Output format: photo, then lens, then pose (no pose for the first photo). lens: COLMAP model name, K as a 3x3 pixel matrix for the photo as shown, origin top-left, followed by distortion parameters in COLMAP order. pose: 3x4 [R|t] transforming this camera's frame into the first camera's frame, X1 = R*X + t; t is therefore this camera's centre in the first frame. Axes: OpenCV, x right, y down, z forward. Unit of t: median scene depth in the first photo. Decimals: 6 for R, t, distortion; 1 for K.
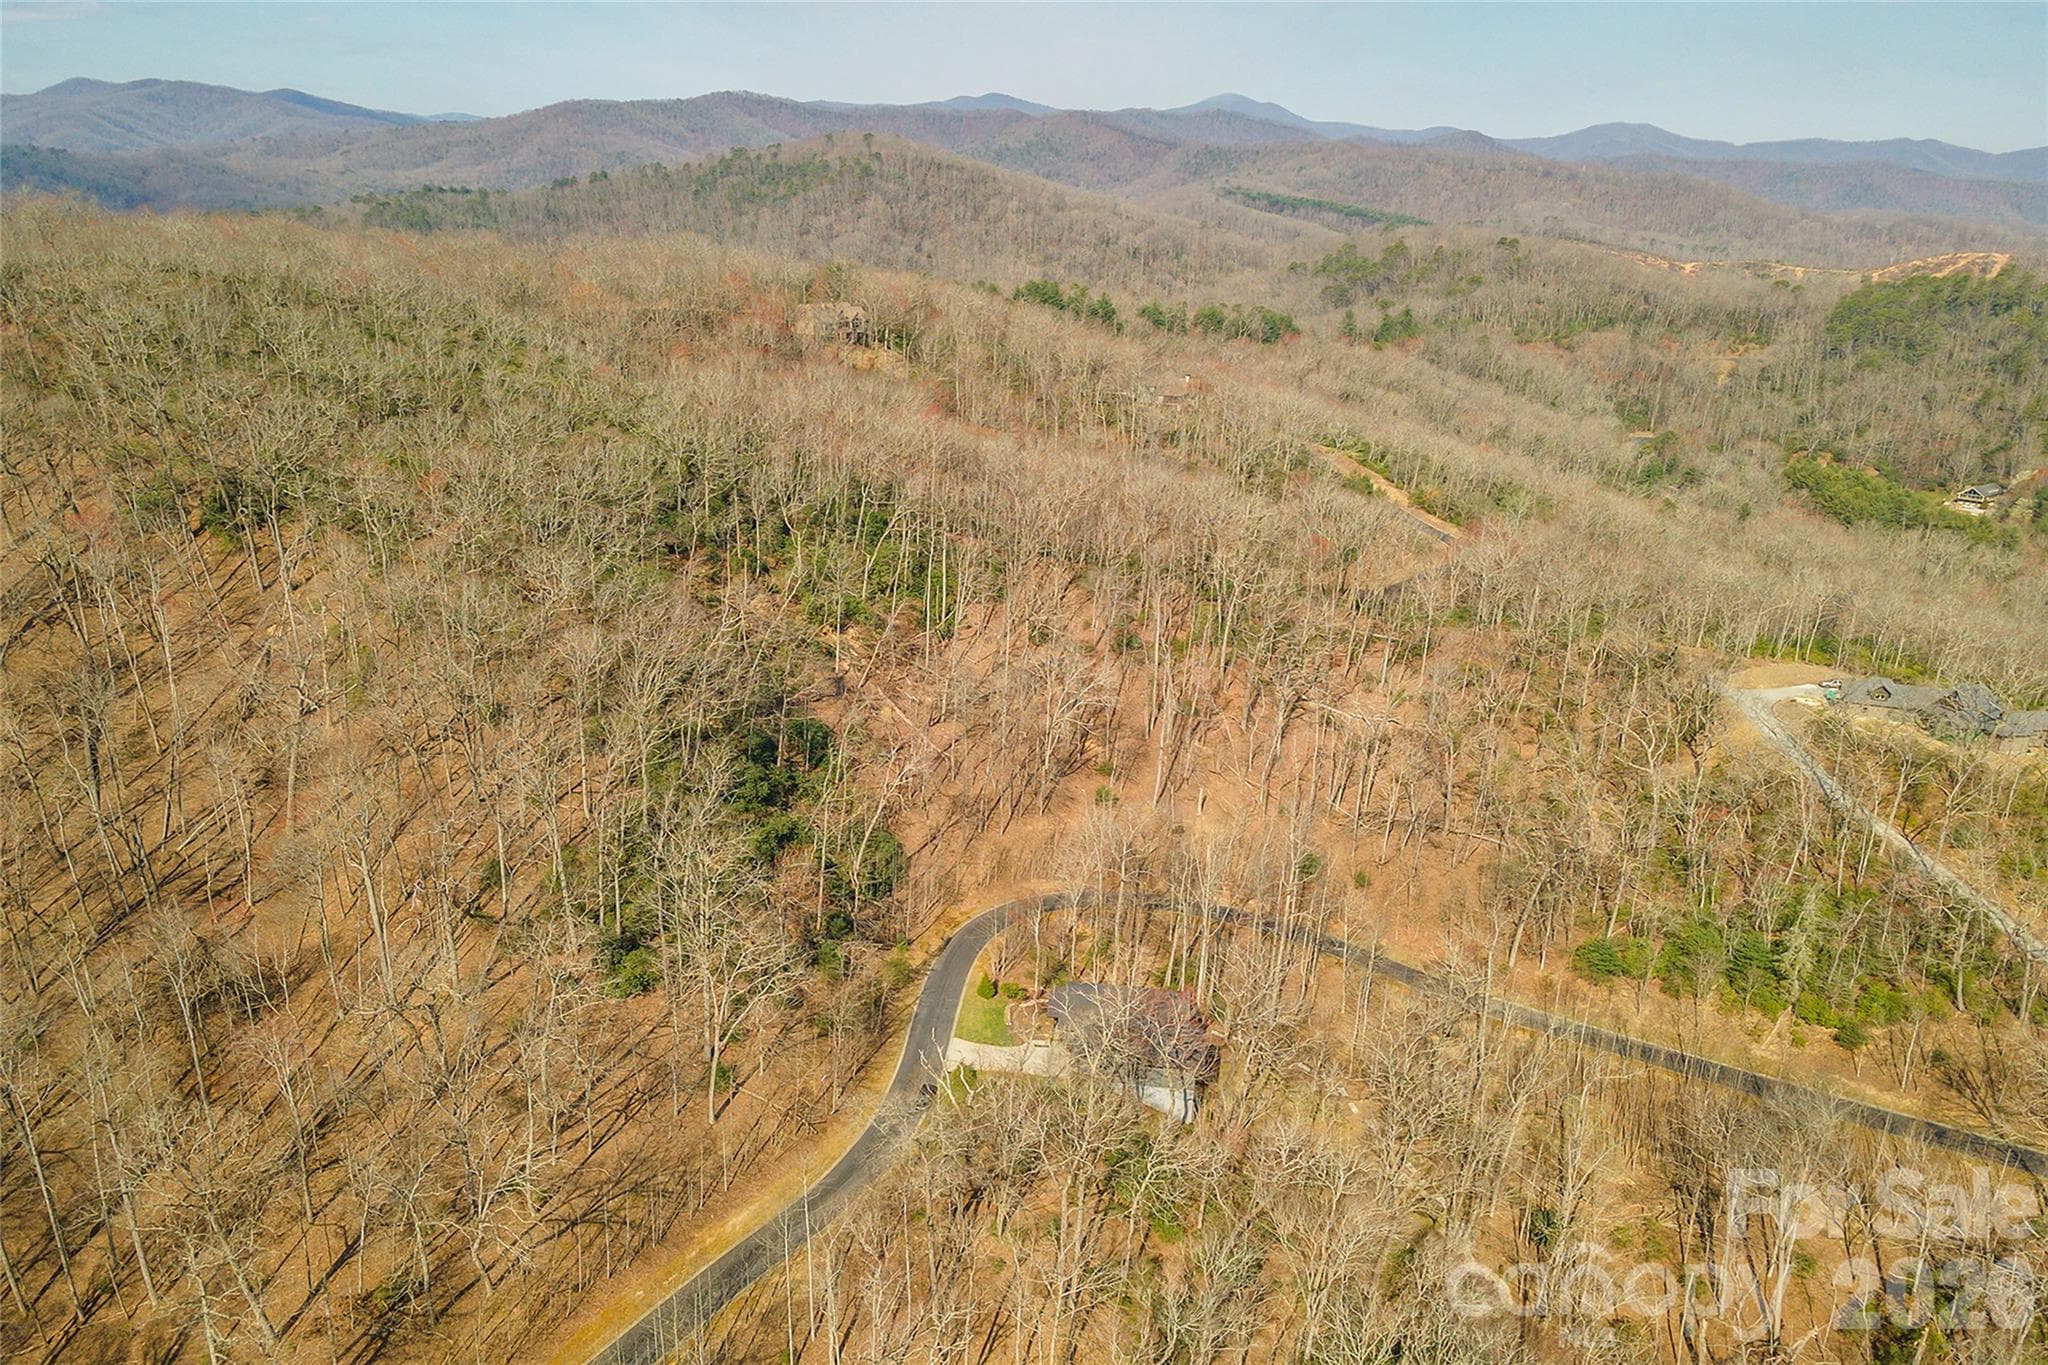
lens RADIAL K [[1510.9, 0, 1044.3], [0, 1510.9, 740.8], [0, 0, 1]] dist [0.035936, 0.026913]
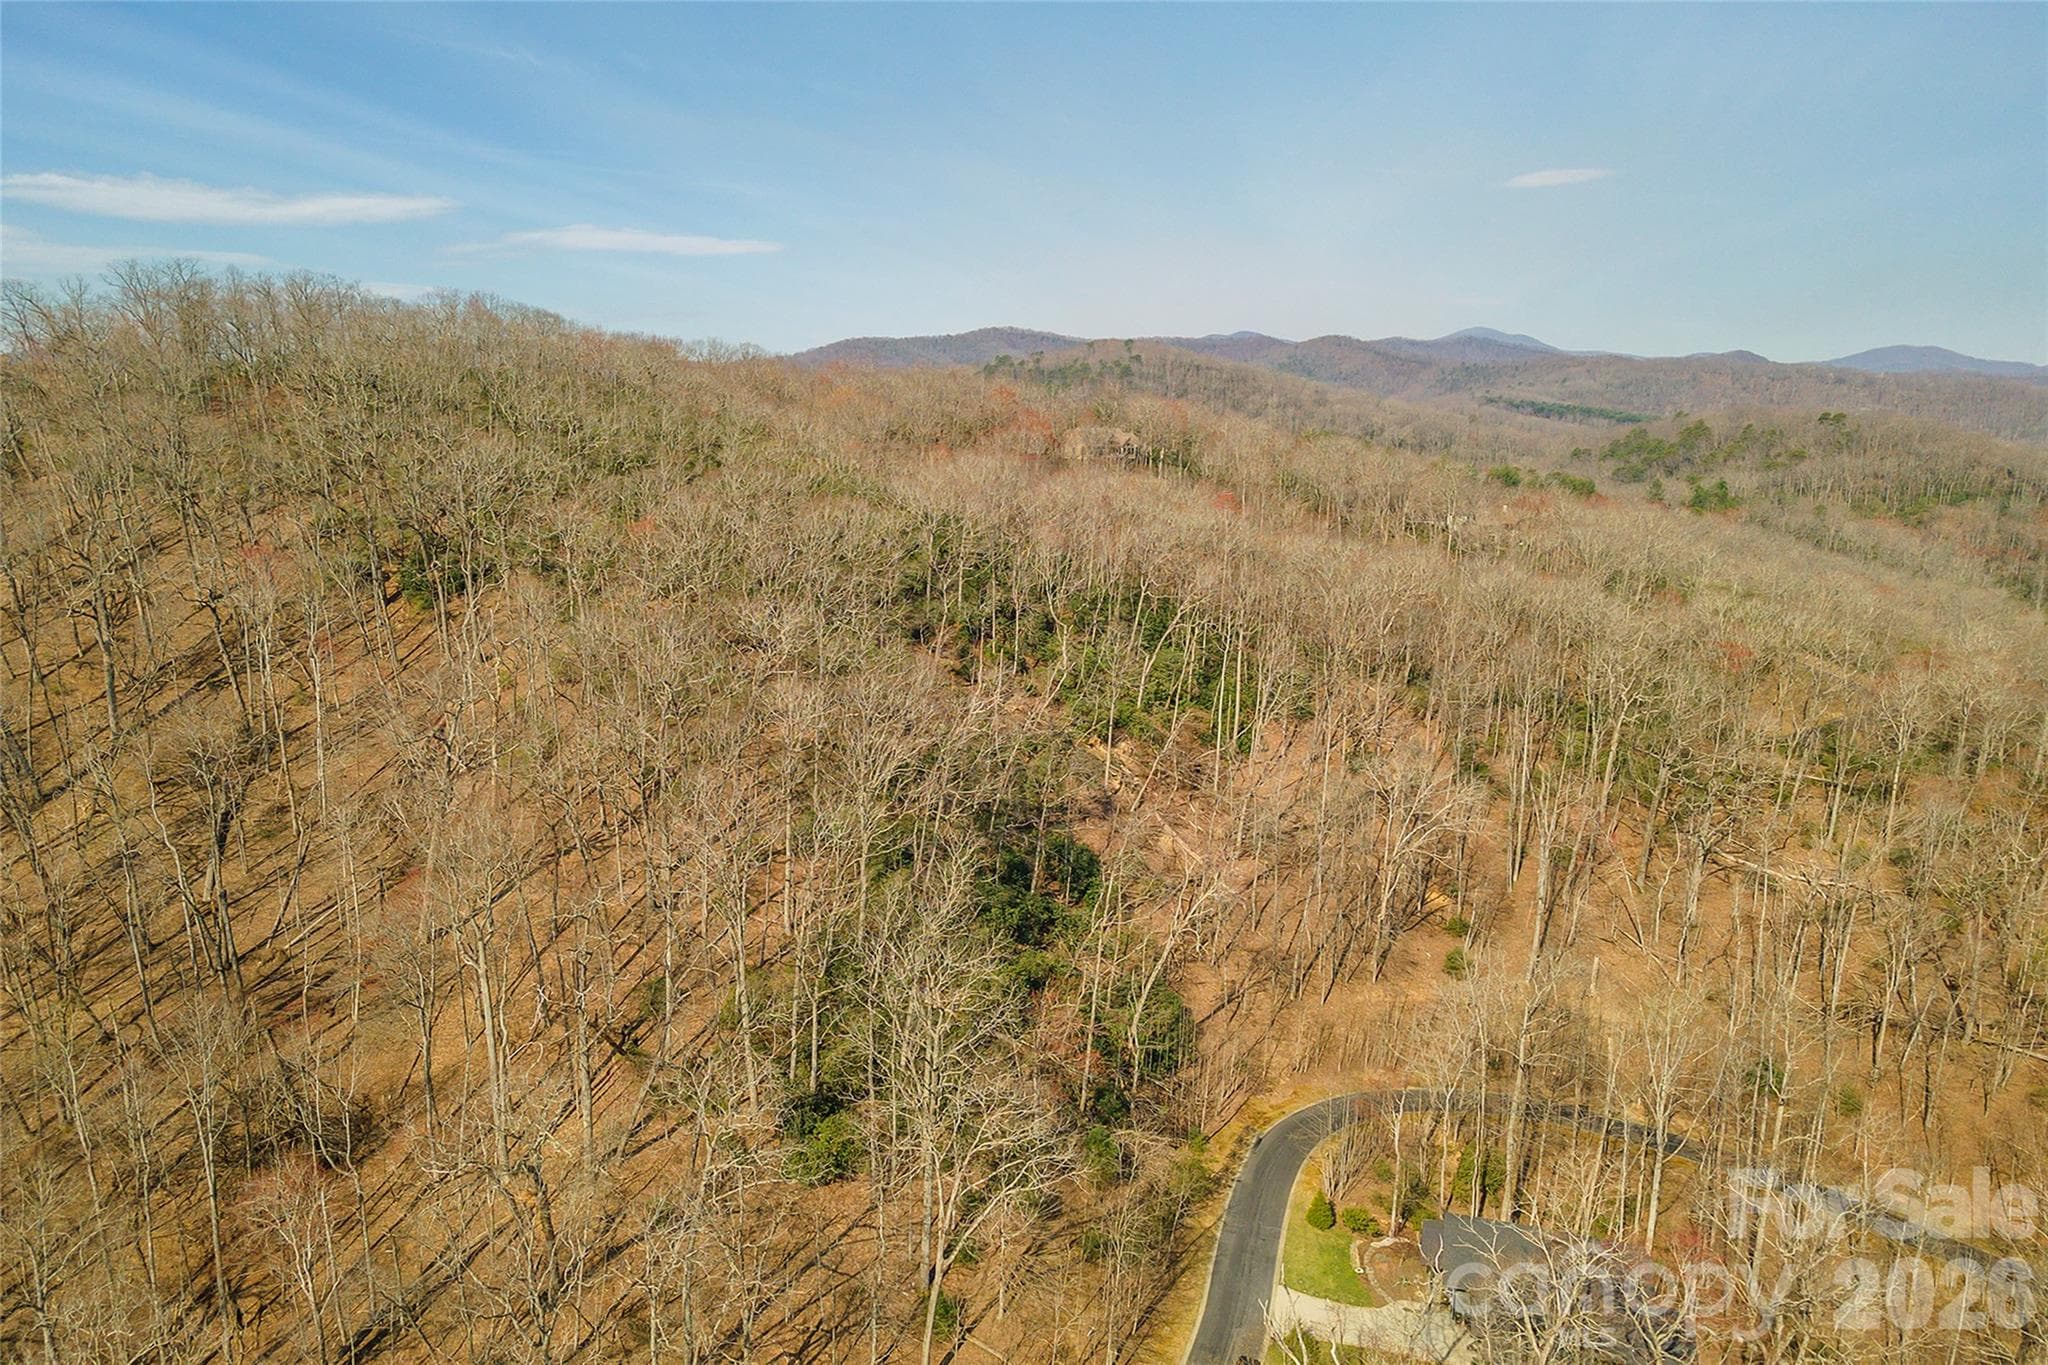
lens RADIAL K [[1510.9, 0, 1023.8], [0, 1510.9, 657.9], [0, 0, 1]] dist [0.035936, 0.026913]
pose [[0.985690, 0.011353, -0.168185, -0.044088], [-0.044994, 0.979250, -0.197597, 0.044467], [0.162452, 0.202337, 0.965748, 0.193905]]
